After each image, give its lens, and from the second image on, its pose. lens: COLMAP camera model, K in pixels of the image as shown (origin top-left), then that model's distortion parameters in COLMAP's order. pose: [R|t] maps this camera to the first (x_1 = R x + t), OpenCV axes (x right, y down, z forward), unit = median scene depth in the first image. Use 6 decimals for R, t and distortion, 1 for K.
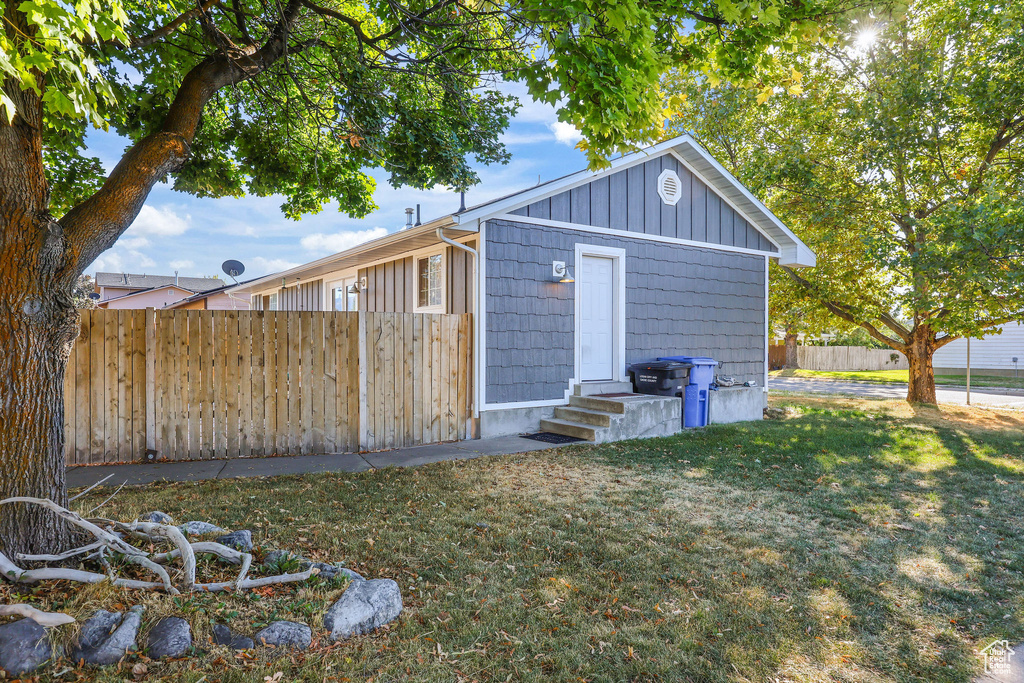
lens RADIAL K [[653.7, 0, 512.0], [0, 653.7, 341.5], [0, 0, 1]] dist [-0.005096, -0.002300]
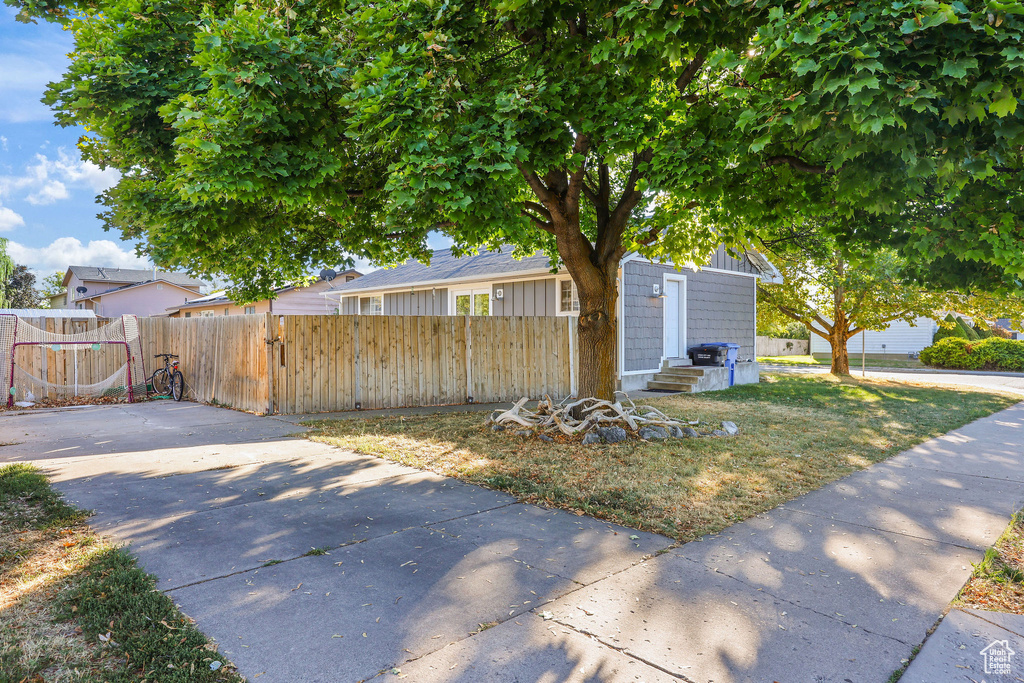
lens RADIAL K [[653.7, 0, 512.0], [0, 653.7, 341.5], [0, 0, 1]] dist [-0.005096, -0.002300]
pose [[0.987722, -0.004146, 0.156165, -0.523723], [0.001912, 0.999894, 0.014455, -0.004592], [-0.156209, -0.013979, 0.987625, -0.538614]]
